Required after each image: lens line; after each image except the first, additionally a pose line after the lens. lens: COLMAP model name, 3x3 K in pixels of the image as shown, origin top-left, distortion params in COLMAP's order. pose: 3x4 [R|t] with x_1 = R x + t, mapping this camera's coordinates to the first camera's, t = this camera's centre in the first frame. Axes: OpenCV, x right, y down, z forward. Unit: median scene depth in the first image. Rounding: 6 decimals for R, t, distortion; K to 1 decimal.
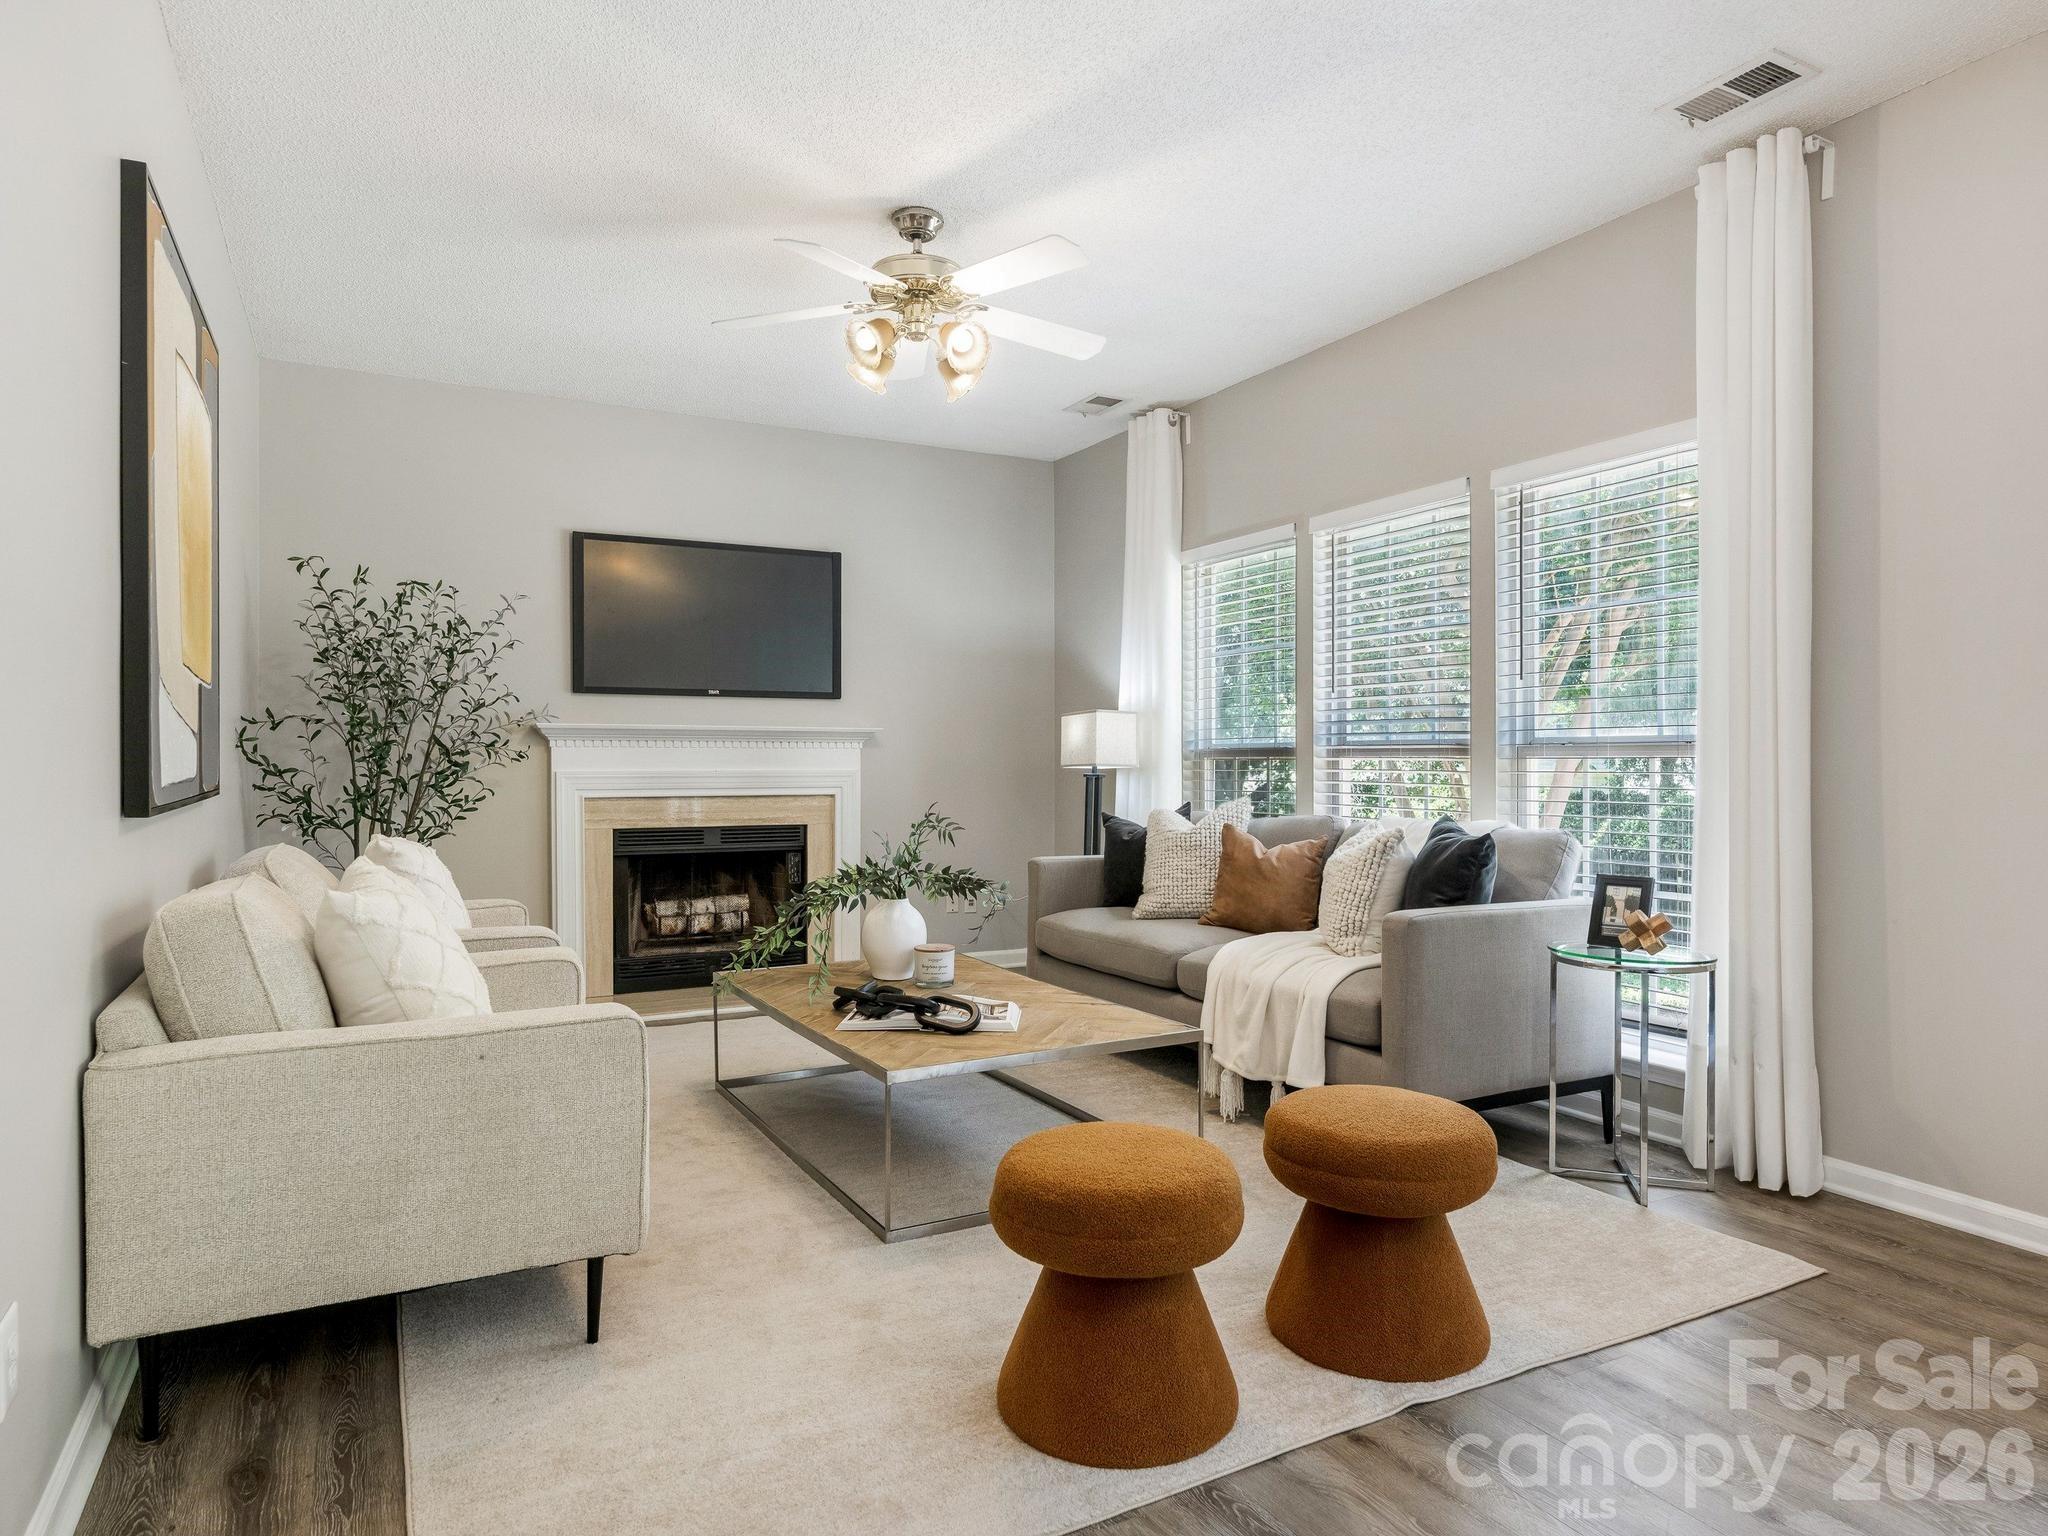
lens RADIAL K [[1196.1, 0, 1023.7], [0, 1196.1, 767.4], [0, 0, 1]] dist [-0.000635, 0.003058]
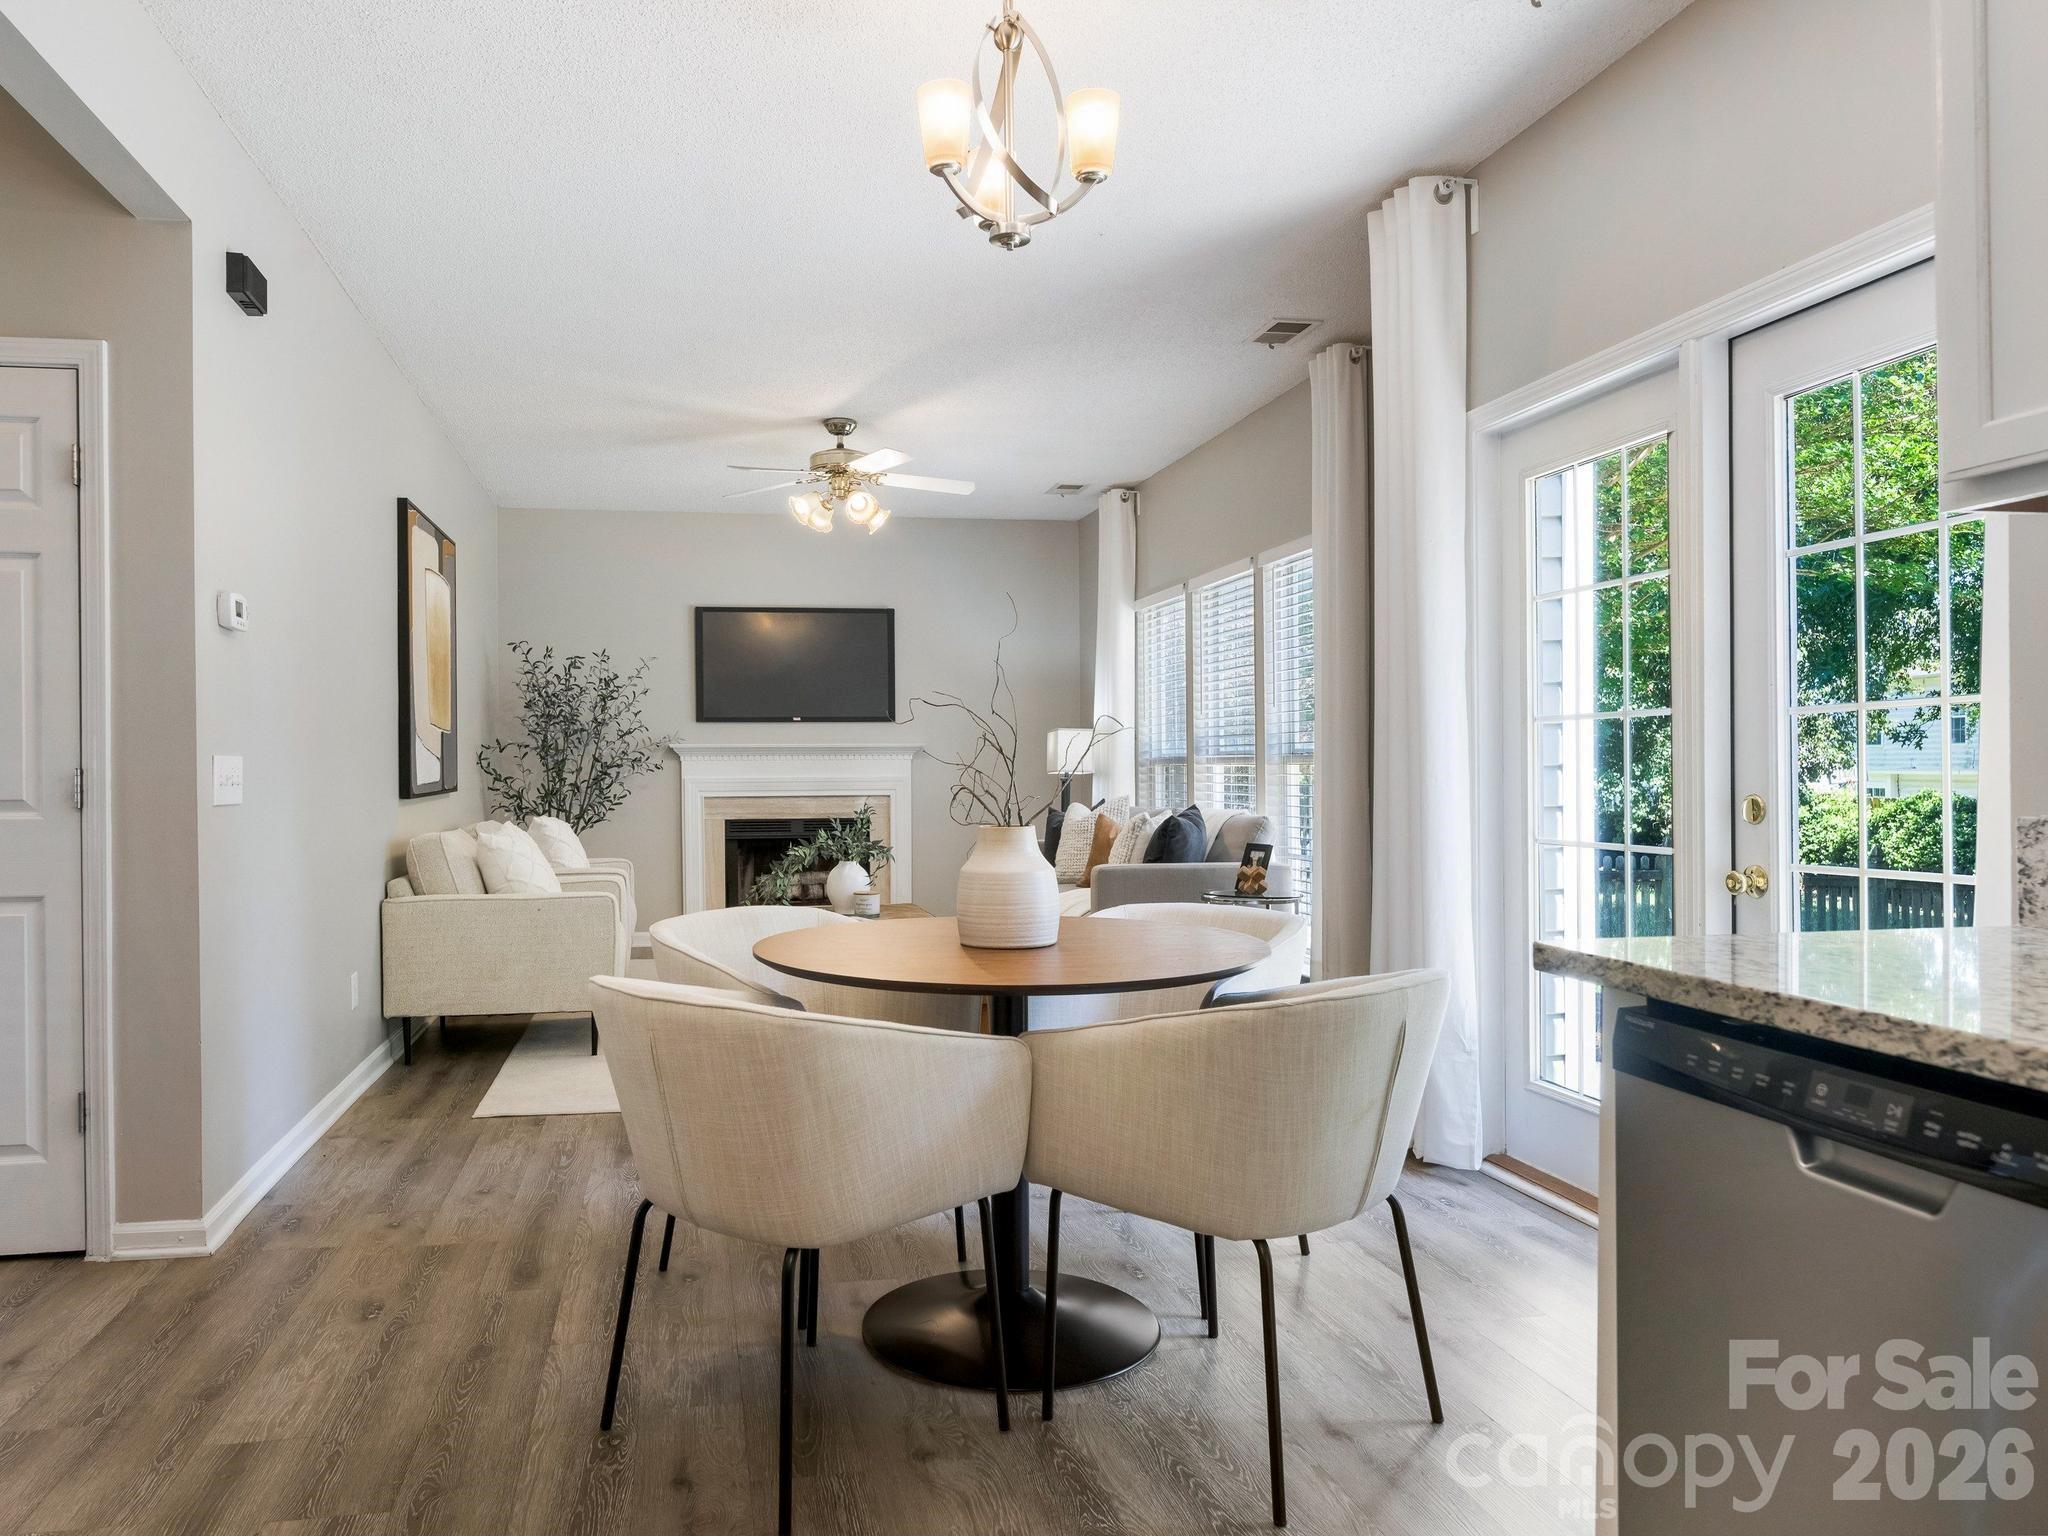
lens RADIAL K [[1534.9, 0, 1022.5], [0, 1534.9, 769.0], [0, 0, 1]] dist [0.036751, 0.001708]
pose [[0.953718, -0.007176, -0.300617, 0.624198], [0.005934, 0.999970, -0.005046, 0.004672], [0.300644, 0.003029, 0.953732, -0.712931]]
